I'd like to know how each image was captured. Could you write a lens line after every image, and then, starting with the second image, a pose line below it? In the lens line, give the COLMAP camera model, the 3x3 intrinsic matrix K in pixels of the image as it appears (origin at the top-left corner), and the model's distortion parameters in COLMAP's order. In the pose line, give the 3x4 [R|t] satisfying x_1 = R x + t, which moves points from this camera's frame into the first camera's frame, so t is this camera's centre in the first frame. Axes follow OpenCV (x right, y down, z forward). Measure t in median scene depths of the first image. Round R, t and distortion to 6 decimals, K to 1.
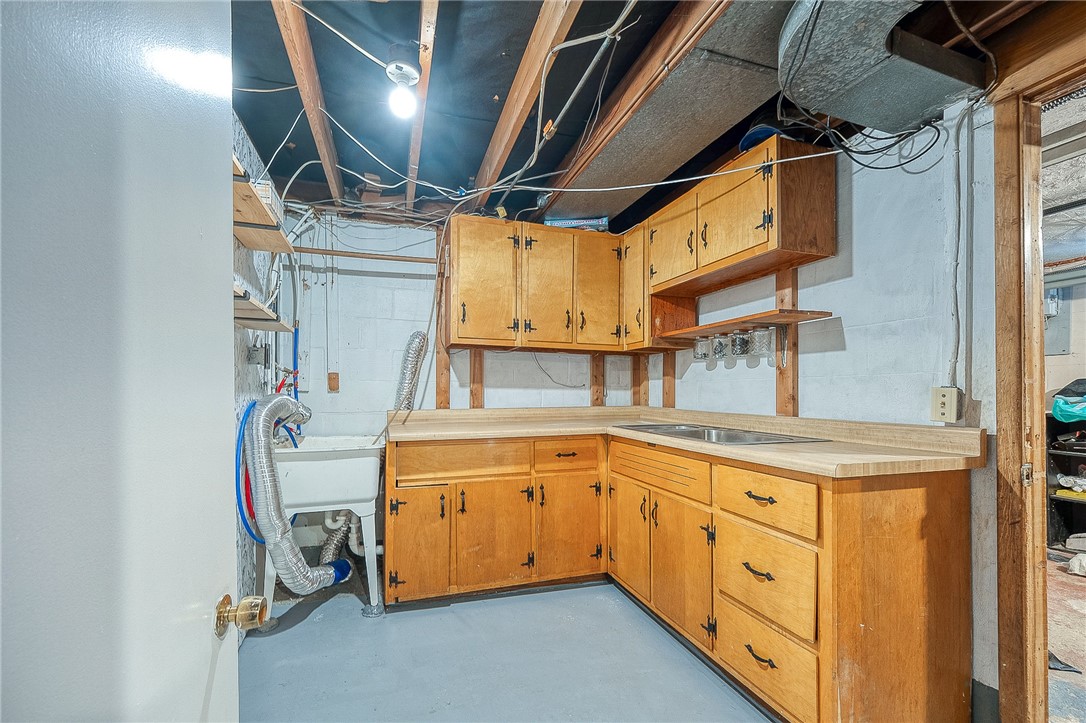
lens RADIAL K [[445.1, 0, 534.1], [0, 445.1, 390.0], [0, 0, 1]] dist [-0.000019, 0.000030]
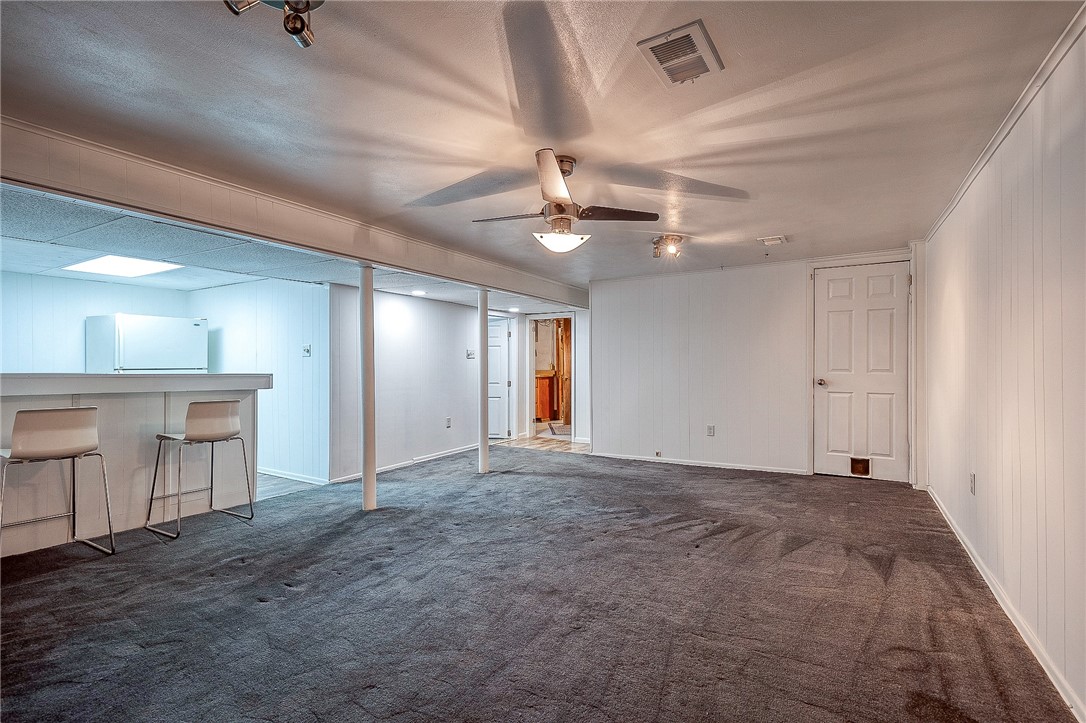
lens RADIAL K [[502.3, 0, 544.5], [0, 502.3, 363.9], [0, 0, 1]] dist [0.000513, 0.000017]
pose [[0.749969, 0.003249, 0.661465, -4.112410], [-0.000188, 0.999989, -0.004699, 0.026068], [-0.661473, 0.003400, 0.749961, -4.568028]]
